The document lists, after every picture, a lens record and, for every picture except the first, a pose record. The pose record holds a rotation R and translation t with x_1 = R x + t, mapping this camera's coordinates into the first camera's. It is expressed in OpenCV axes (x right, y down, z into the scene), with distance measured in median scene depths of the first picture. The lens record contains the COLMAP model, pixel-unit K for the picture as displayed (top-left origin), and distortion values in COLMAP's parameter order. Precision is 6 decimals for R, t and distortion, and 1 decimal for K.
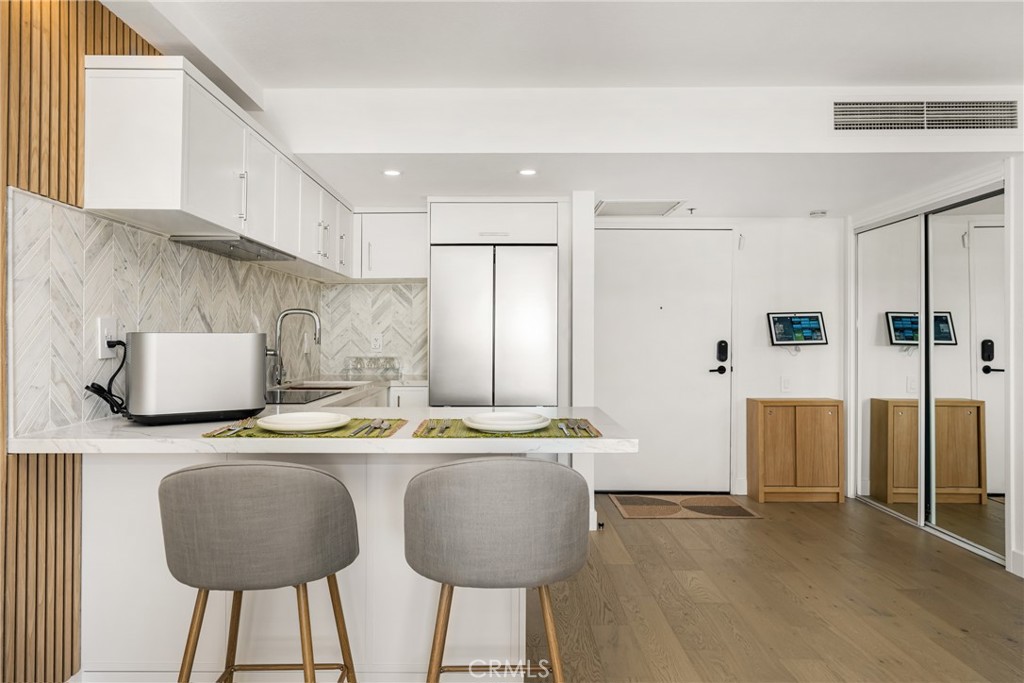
lens RADIAL K [[657.2, 0, 483.4], [0, 657.2, 334.2], [0, 0, 1]] dist [0.000553, 0.001262]
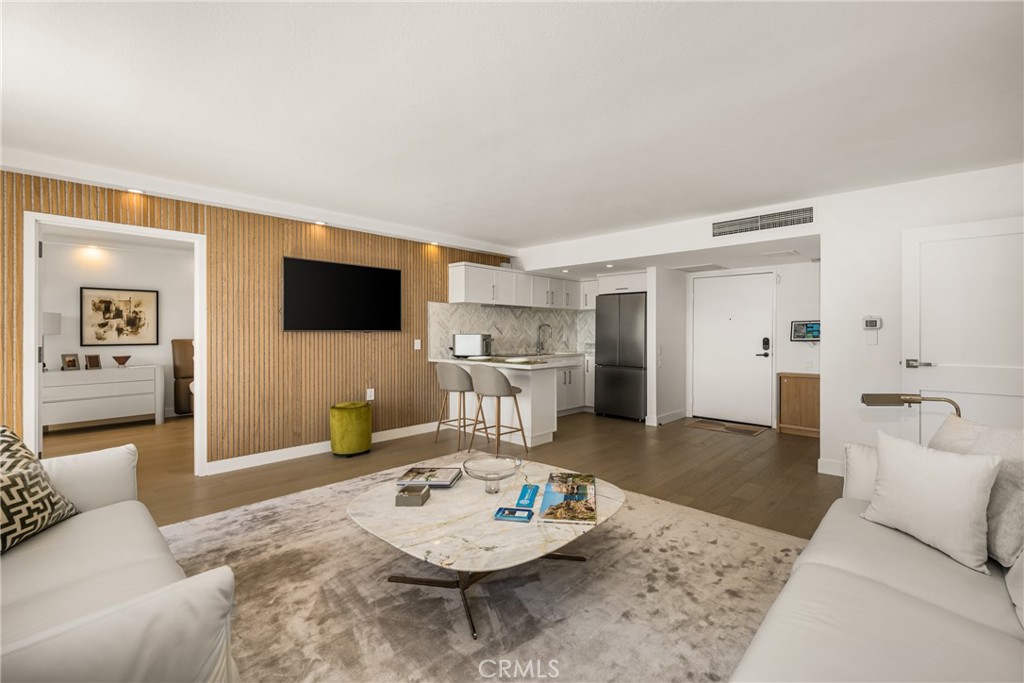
lens RADIAL K [[446.6, 0, 512.0], [0, 446.6, 341.5], [0, 0, 1]] dist [0.002837, 0.000105]
pose [[0.715049, 0.016640, -0.698876, 1.071813], [0.002652, 0.999645, 0.026514, -0.019959], [0.699069, -0.020812, 0.714751, -0.458511]]
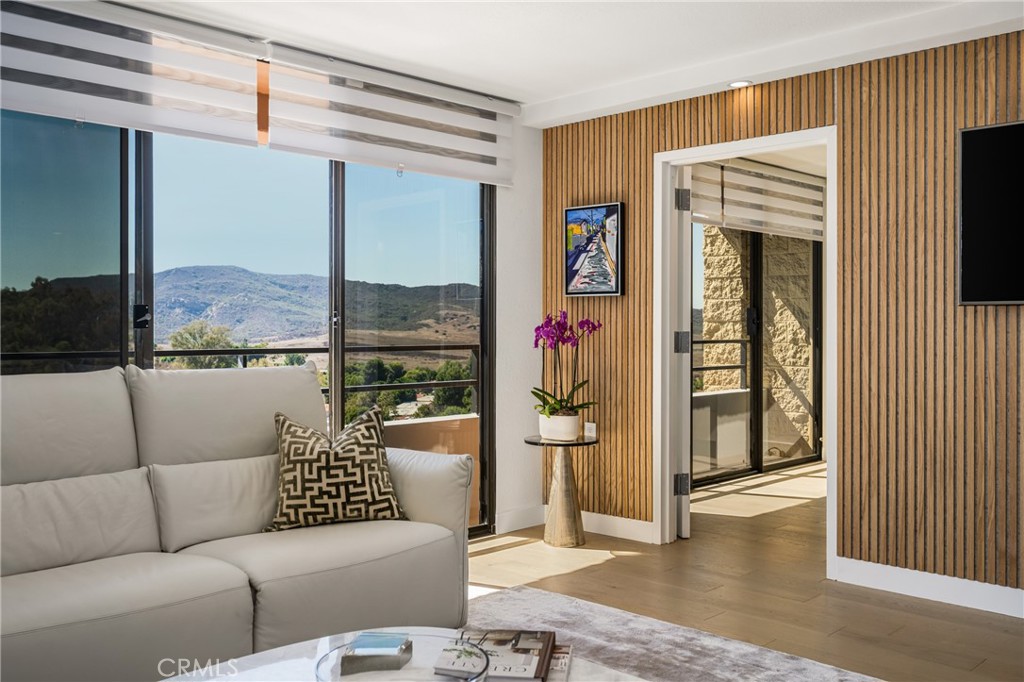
lens RADIAL K [[900.2, 0, 553.6], [0, 900.2, 341.4], [0, 0, 1]] dist [-0.004972, 0.000827]
pose [[-0.676587, 0.010795, -0.736283, 0.838049], [0.002201, 0.999918, 0.012638, 0.016464], [0.736359, 0.006930, -0.676555, 0.464159]]
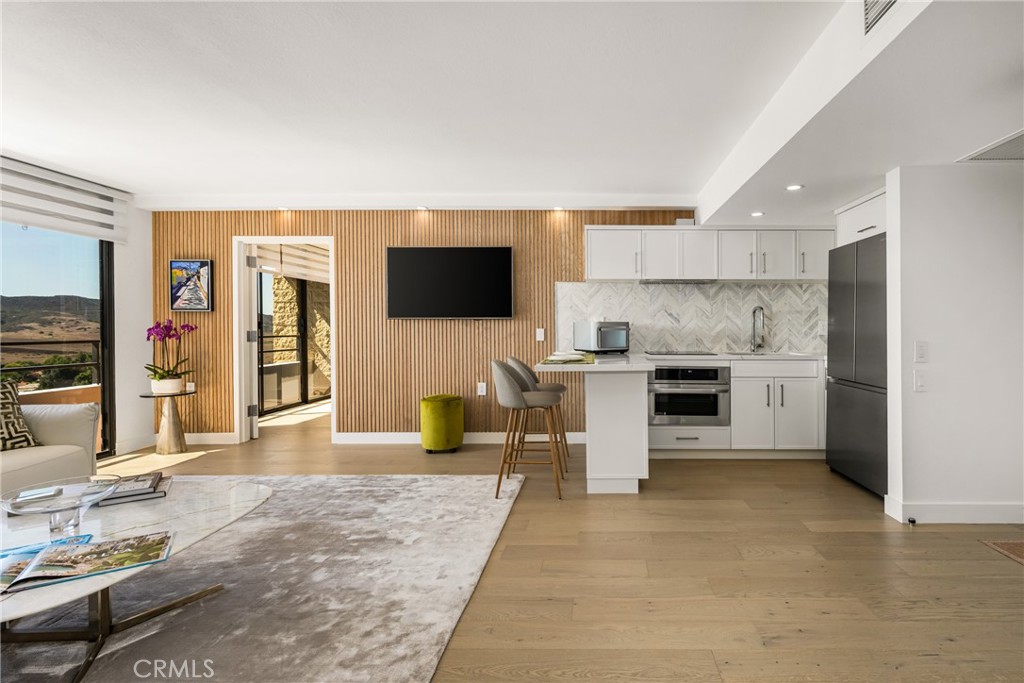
lens RADIAL K [[460.1, 0, 579.0], [0, 460.1, 334.2], [0, 0, 1]] dist [-0.003021, 0.000016]
pose [[-0.008894, 0.012139, -0.999887, 1.064580], [0.005512, 0.999912, 0.012091, 0.018526], [0.999945, -0.005404, -0.008960, 0.681666]]
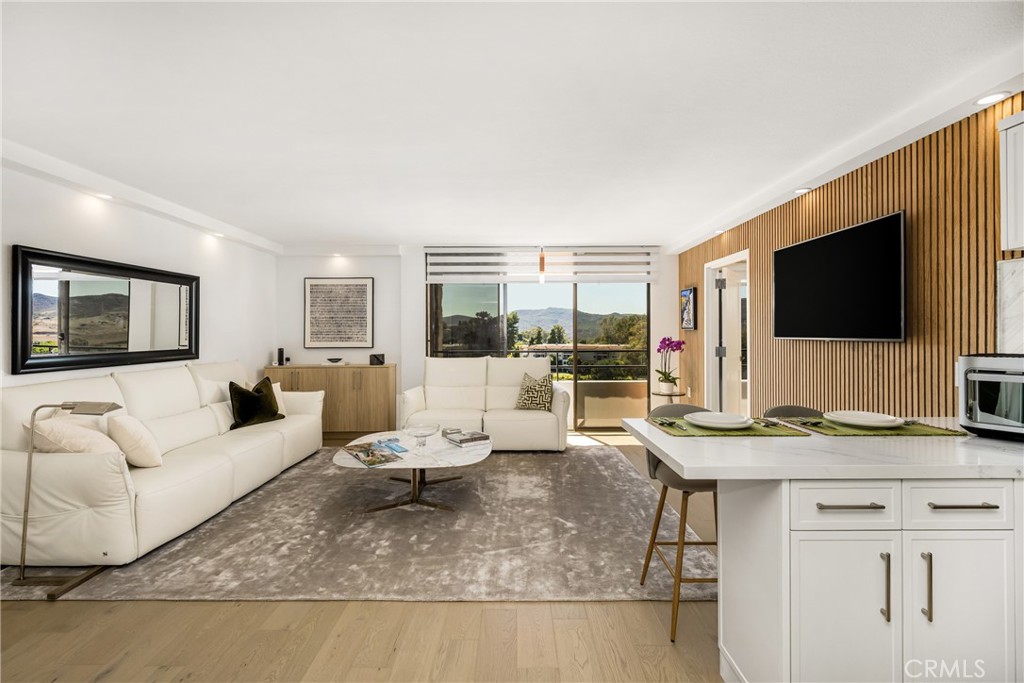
lens RADIAL K [[451.6, 0, 512.0], [0, 451.6, 341.5], [0, 0, 1]] dist [-0.023090, -0.000132]
pose [[-0.999704, 0.006689, -0.023404, 0.312550], [0.006350, 0.999874, 0.014557, -0.030086], [0.023498, 0.014404, -0.999620, 1.231269]]
